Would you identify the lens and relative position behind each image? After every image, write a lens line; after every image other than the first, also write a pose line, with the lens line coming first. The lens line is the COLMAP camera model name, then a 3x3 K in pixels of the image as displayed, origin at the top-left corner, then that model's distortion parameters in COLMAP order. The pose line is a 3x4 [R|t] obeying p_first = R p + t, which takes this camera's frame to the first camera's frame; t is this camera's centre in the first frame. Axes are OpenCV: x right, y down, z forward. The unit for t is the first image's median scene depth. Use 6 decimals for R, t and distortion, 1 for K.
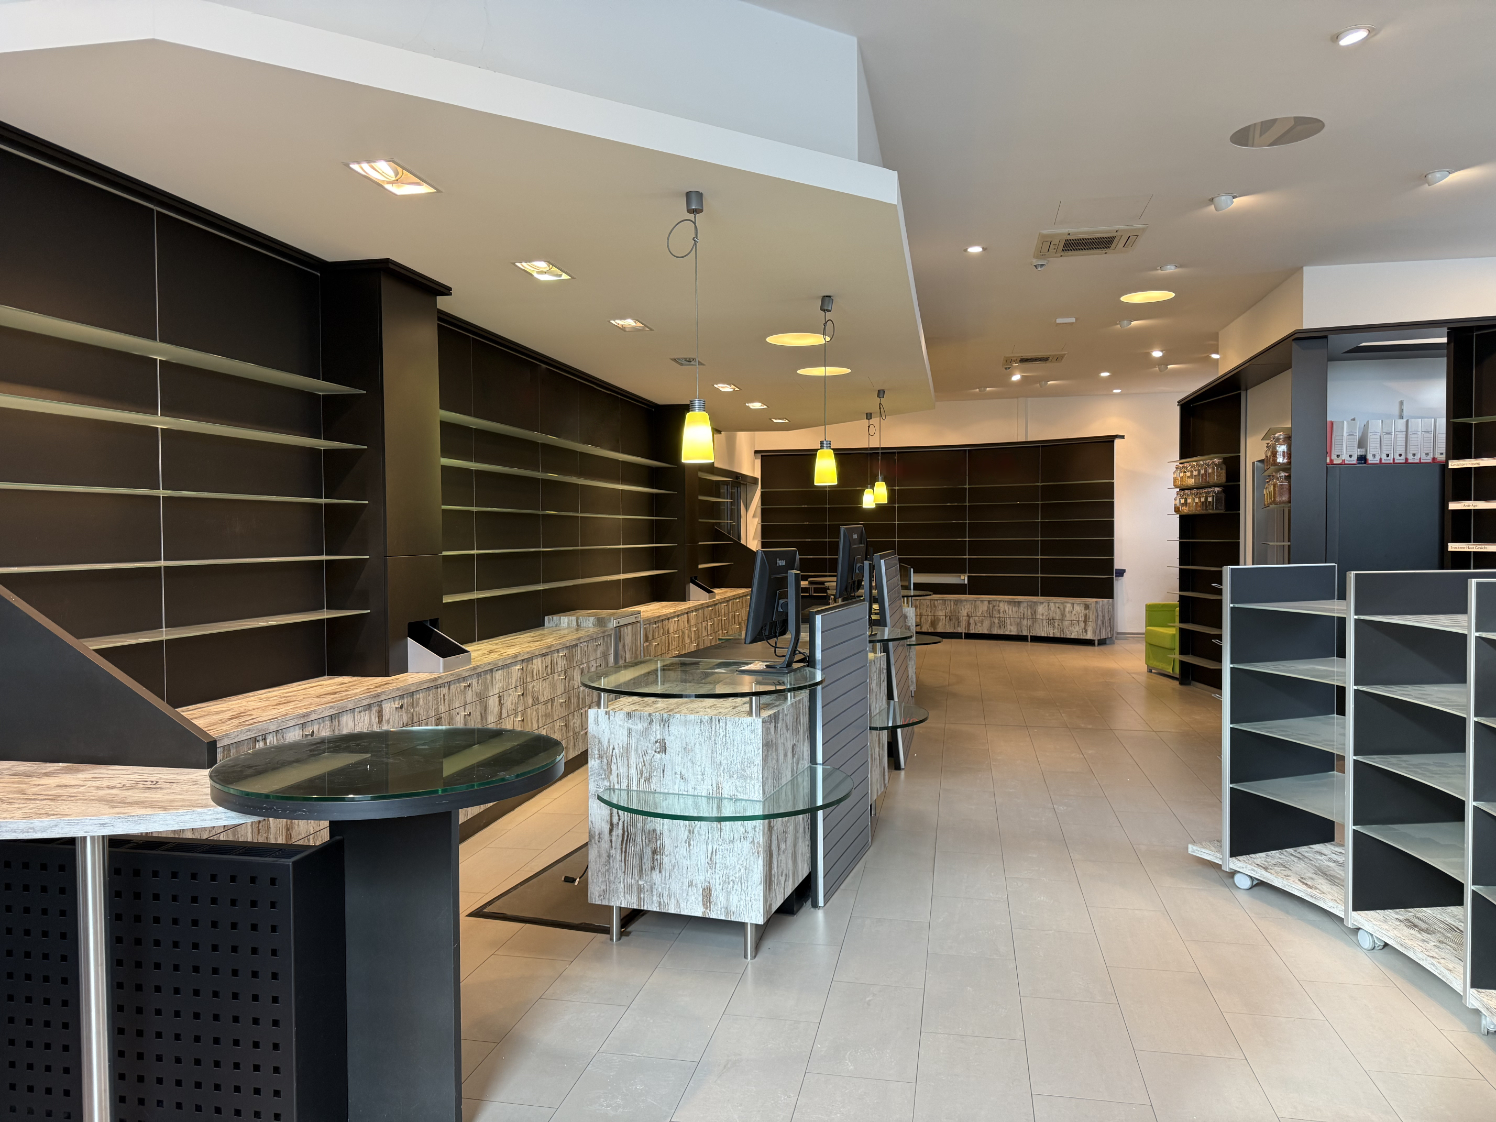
lens RADIAL K [[1084.2, 0, 748.0], [0, 1084.2, 561.0], [0, 0, 1]] dist [0.089096, -0.100049]
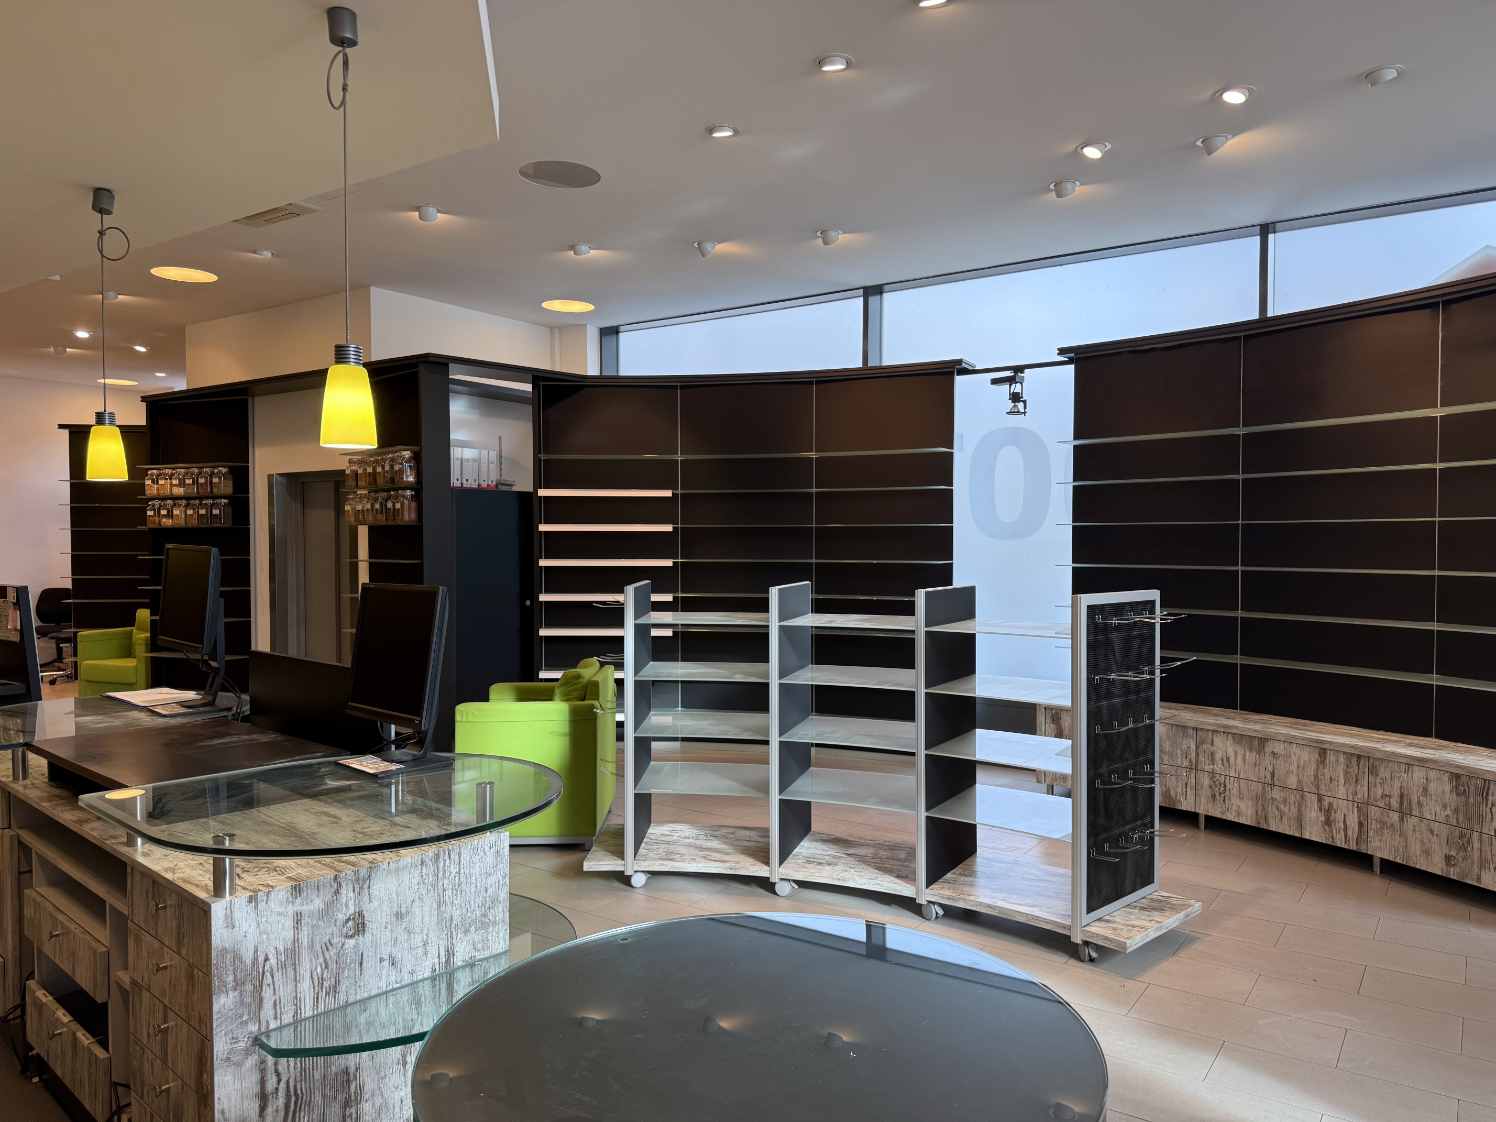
lens RADIAL K [[1074.7, 0, 748.1], [0, 1074.7, 569.6], [0, 0, 1]] dist [0.088105, -0.156192]
pose [[0.369182, -0.022127, 0.929094, -0.537600], [0.022504, 0.999636, 0.014865, -0.026514], [-0.929085, 0.015421, 0.369545, 0.568582]]
